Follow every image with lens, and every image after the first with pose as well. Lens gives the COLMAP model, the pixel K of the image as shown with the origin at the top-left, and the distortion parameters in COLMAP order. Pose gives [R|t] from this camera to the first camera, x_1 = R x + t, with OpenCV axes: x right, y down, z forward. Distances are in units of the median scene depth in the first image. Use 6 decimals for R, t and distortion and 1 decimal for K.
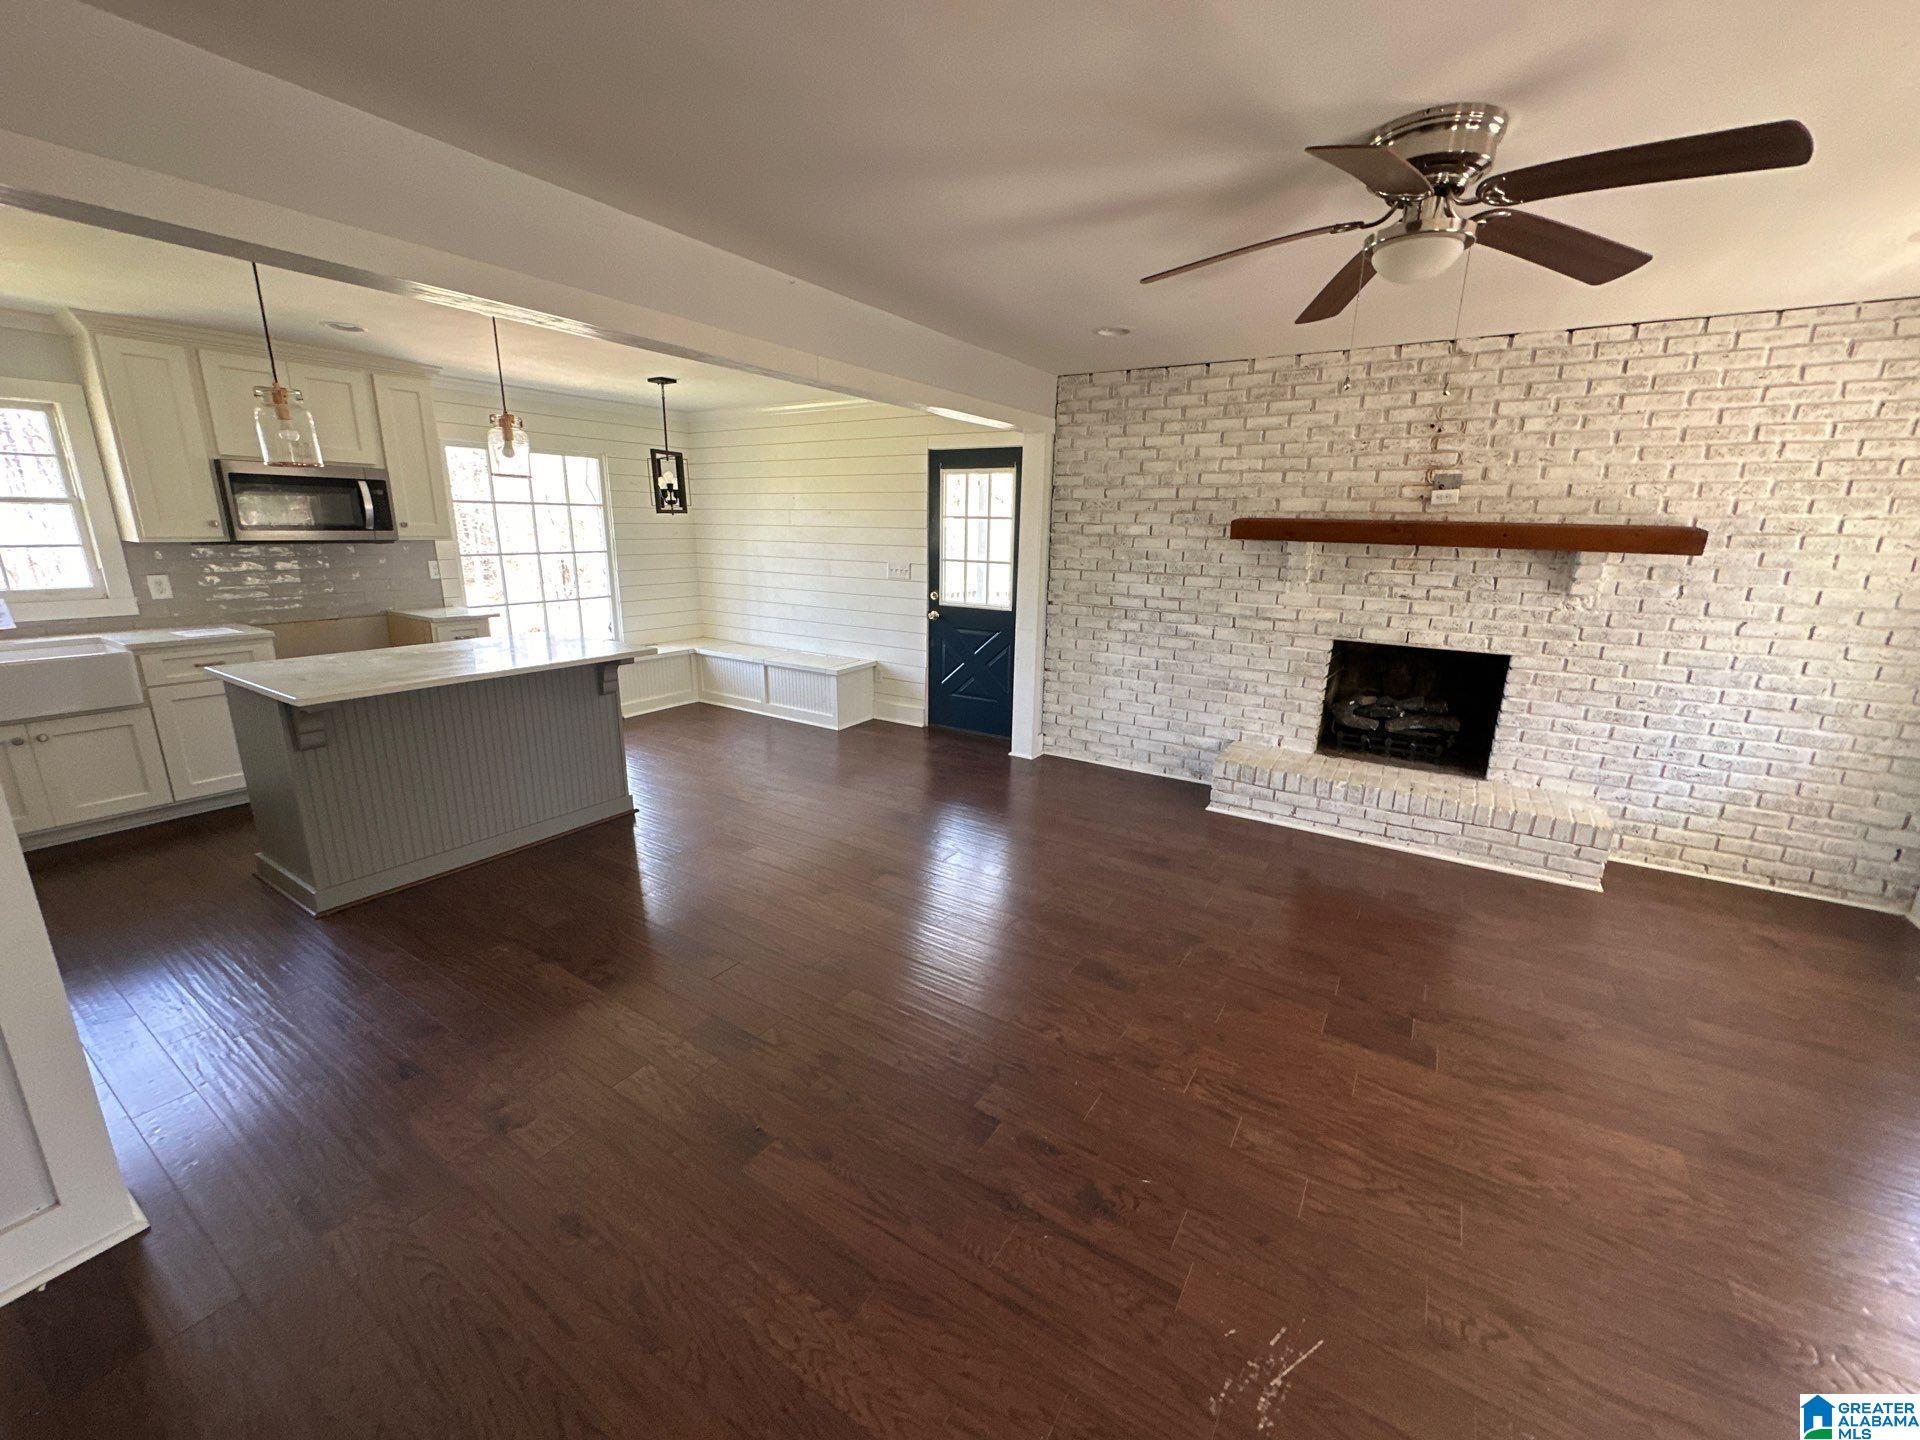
lens RADIAL K [[763.1, 0, 959.1], [0, 763.1, 720.3], [0, 0, 1]] dist [-0.004826, 0.000768]
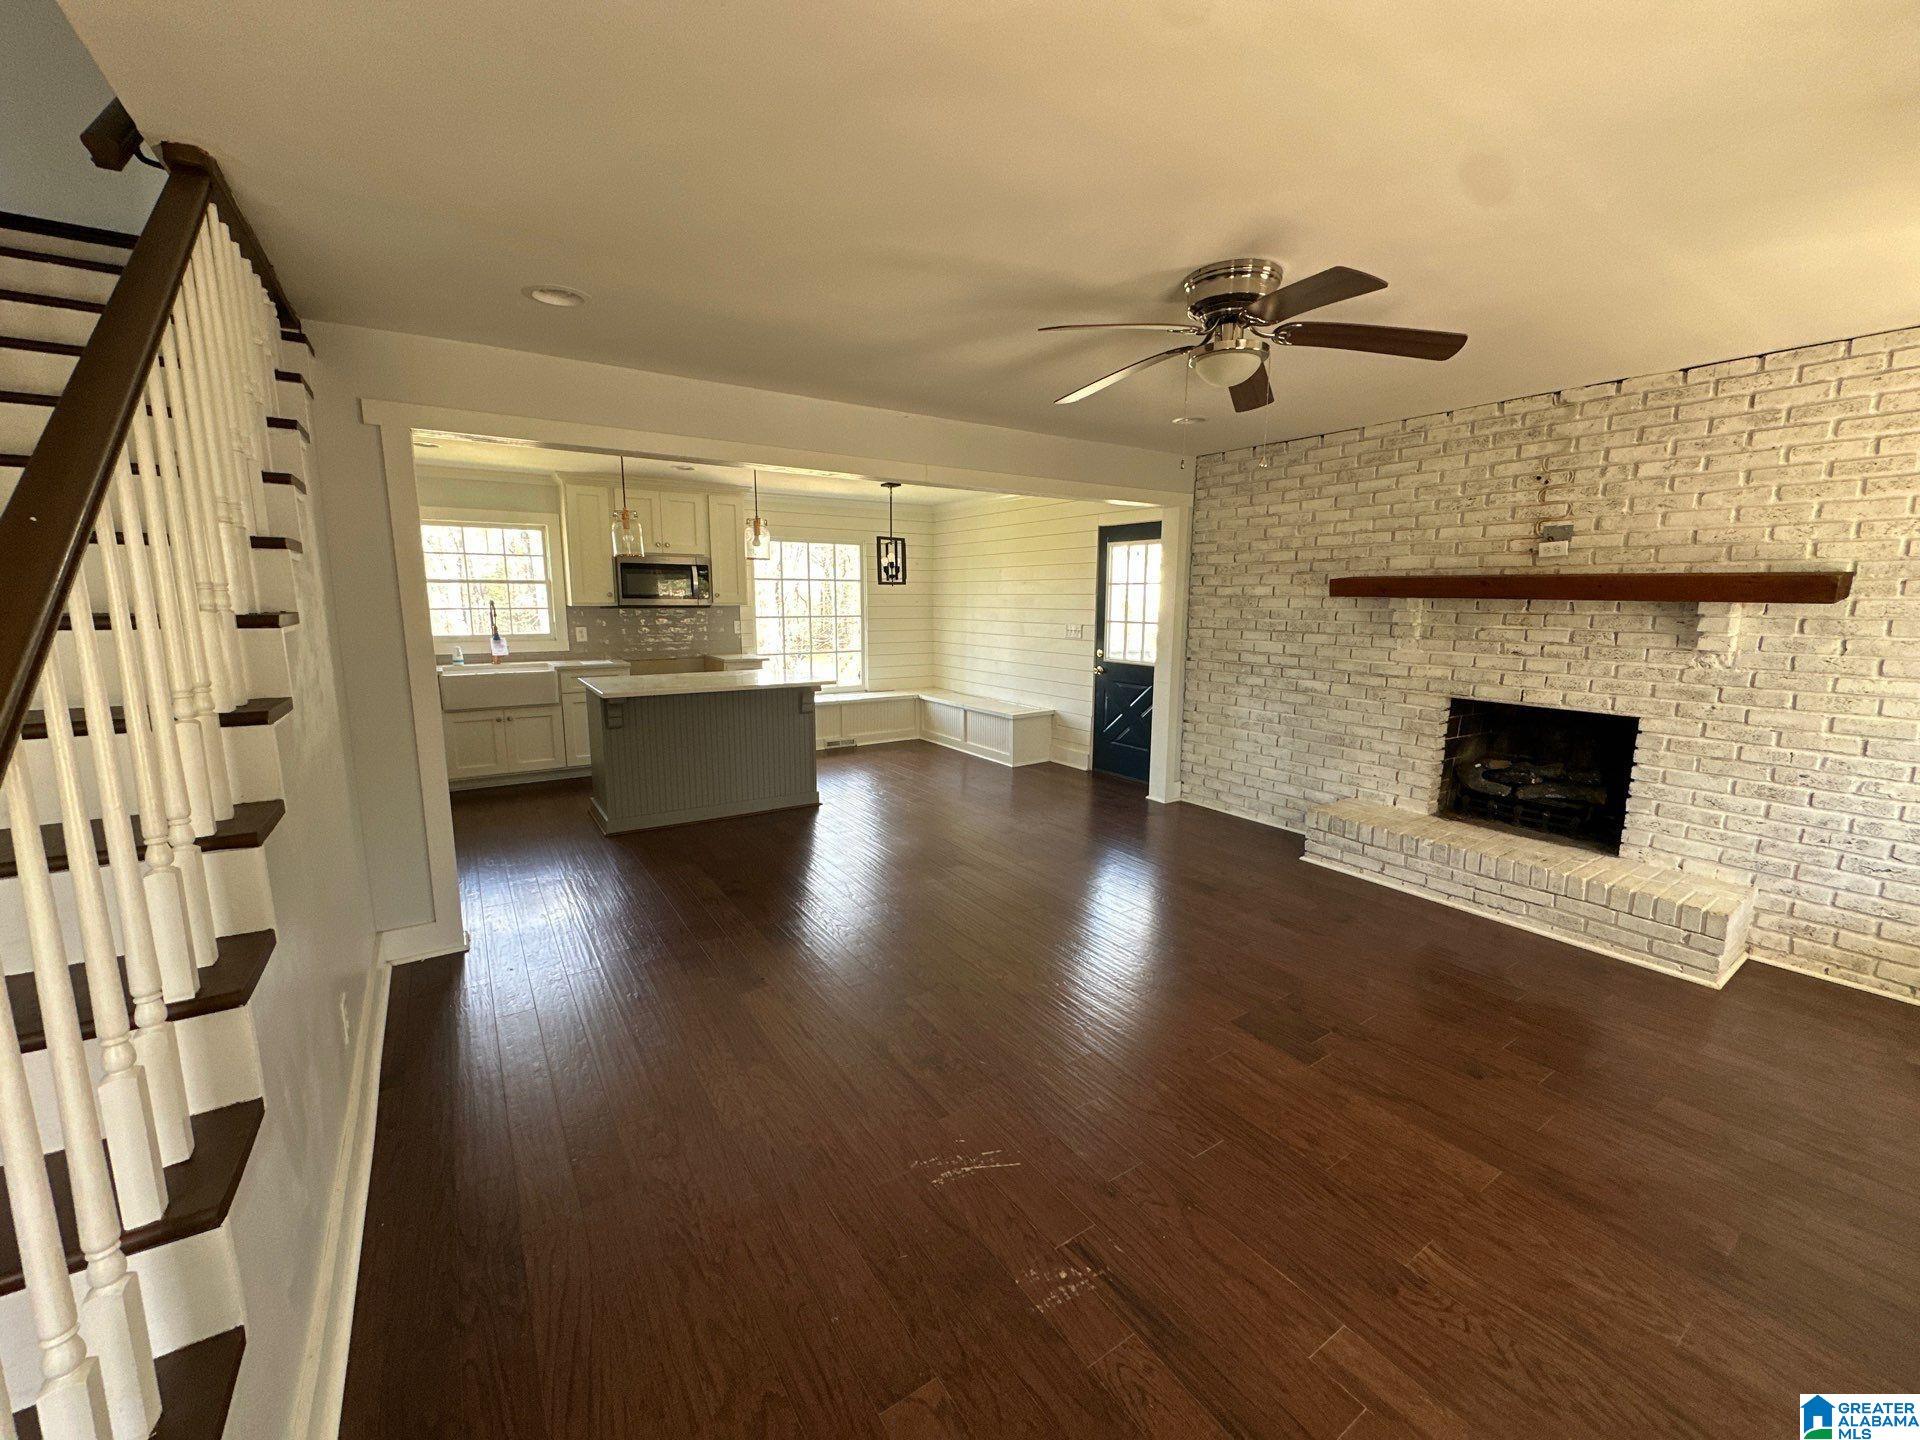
lens RADIAL K [[763.1, 0, 958.9], [0, 763.1, 721.0], [0, 0, 1]] dist [-0.004826, 0.000768]
pose [[0.915105, 0.052608, -0.399769, 0.316932], [-0.090540, 0.992943, -0.076588, 0.055602], [0.392918, 0.106282, 0.913411, -0.128421]]
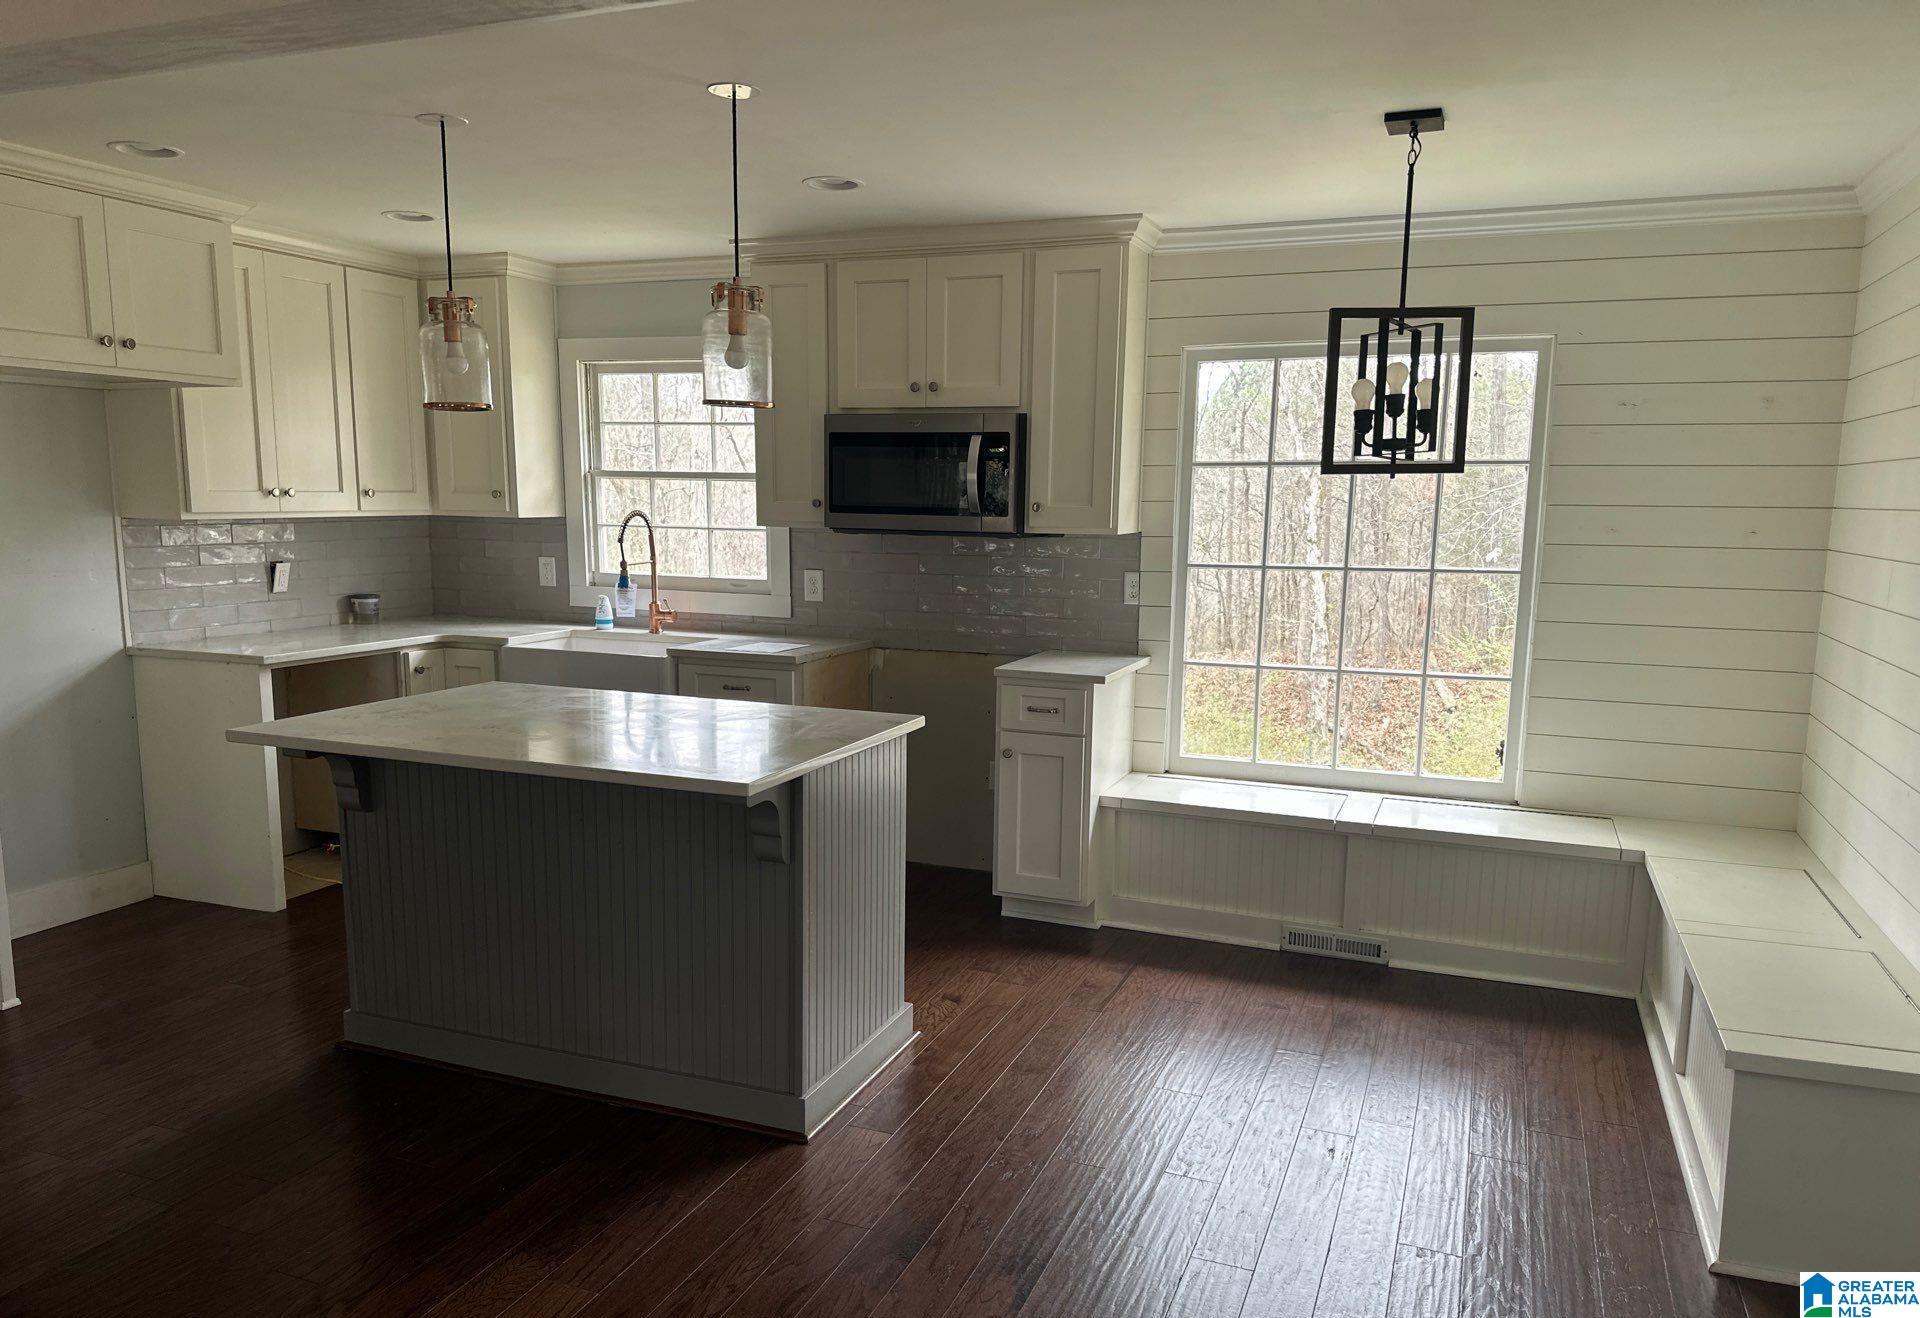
lens RADIAL K [[1339.1, 0, 953.1], [0, 1339.1, 718.4], [0, 0, 1]] dist [0.047412, -0.038195]
pose [[0.194179, 0.146015, -0.970038, 0.302882], [-0.253581, 0.962721, 0.094153, -0.207944], [0.947624, 0.227701, 0.223967, 0.857804]]
